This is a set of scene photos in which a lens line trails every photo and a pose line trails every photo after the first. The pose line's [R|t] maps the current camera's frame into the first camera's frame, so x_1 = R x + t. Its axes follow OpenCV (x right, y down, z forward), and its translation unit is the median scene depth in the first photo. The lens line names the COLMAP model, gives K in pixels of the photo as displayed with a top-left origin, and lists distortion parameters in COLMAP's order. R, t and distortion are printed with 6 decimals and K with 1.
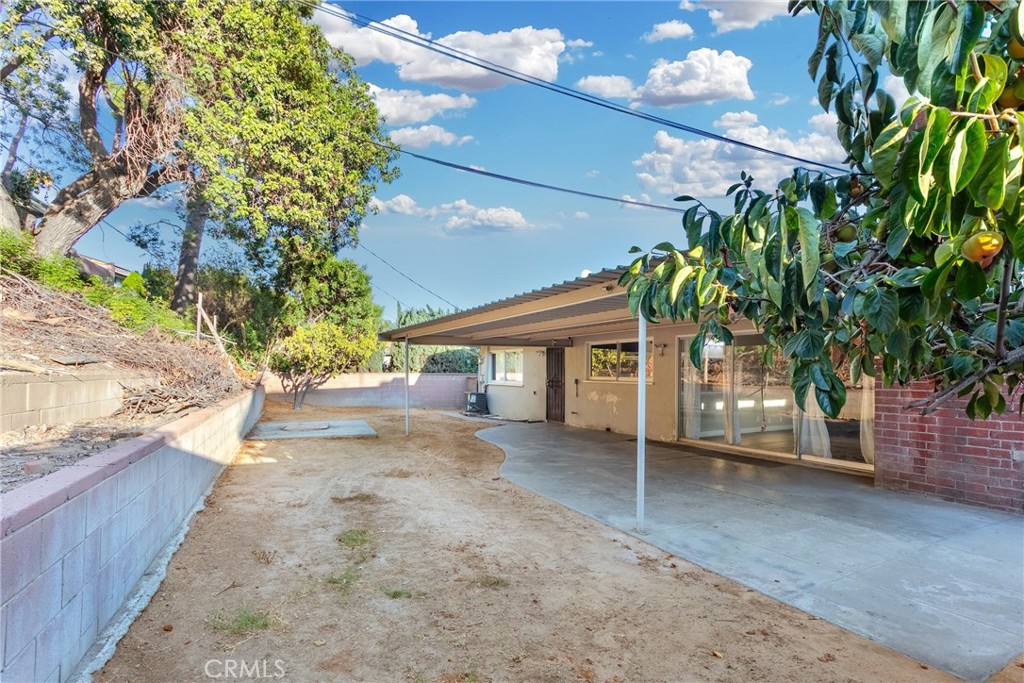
lens RADIAL K [[497.1, 0, 524.4], [0, 497.1, 376.9], [0, 0, 1]] dist [-0.005842, -0.000244]
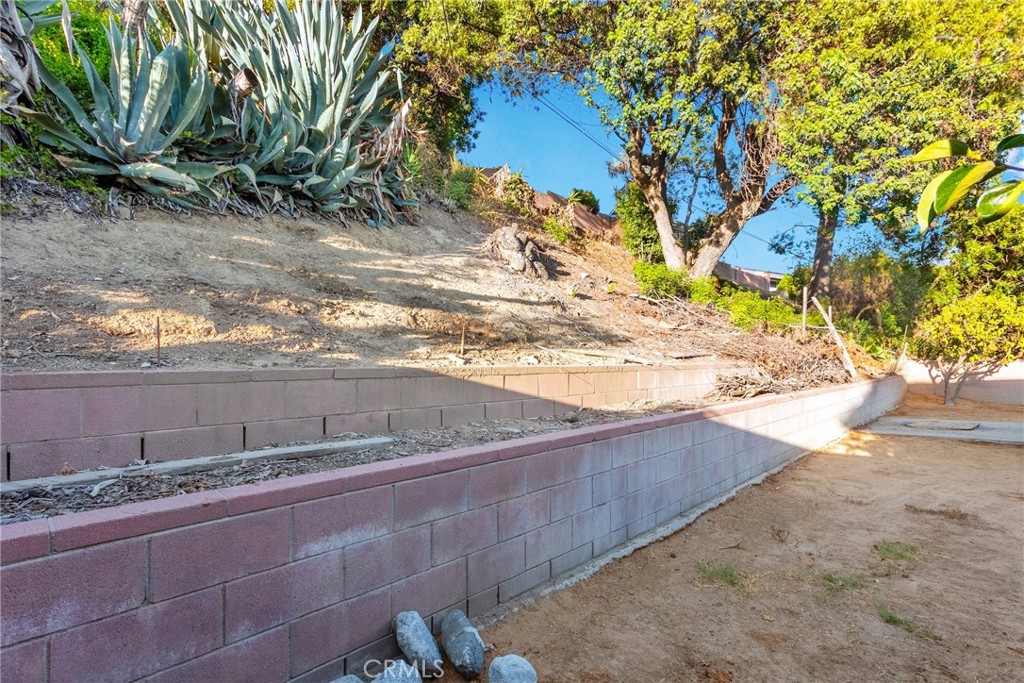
lens RADIAL K [[497.1, 0, 506.2], [0, 497.1, 333.4], [0, 0, 1]] dist [-0.005842, -0.000244]
pose [[0.354041, -0.075524, -0.932176, 0.191289], [0.011529, 0.997011, -0.076398, 0.006107], [0.935159, 0.016301, 0.353853, 0.049676]]
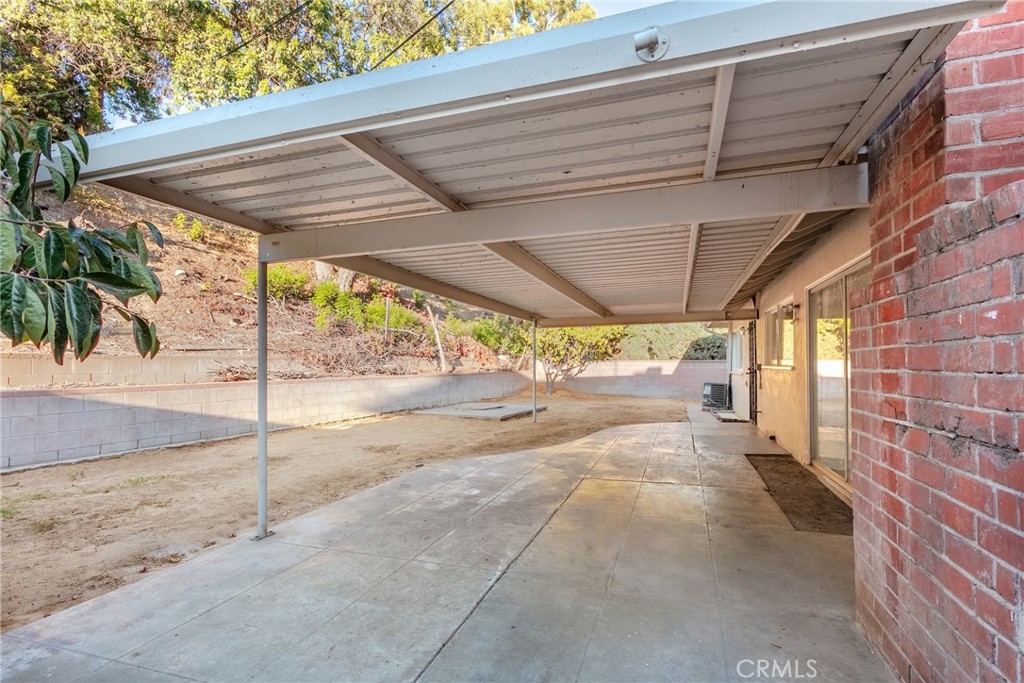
lens RADIAL K [[497.1, 0, 504.5], [0, 497.1, 365.5], [0, 0, 1]] dist [-0.005842, -0.000244]
pose [[0.685442, -0.004464, -0.728114, 0.932495], [-0.000721, 0.999977, -0.006810, 0.031098], [0.728127, 0.005193, 0.685423, 0.616524]]
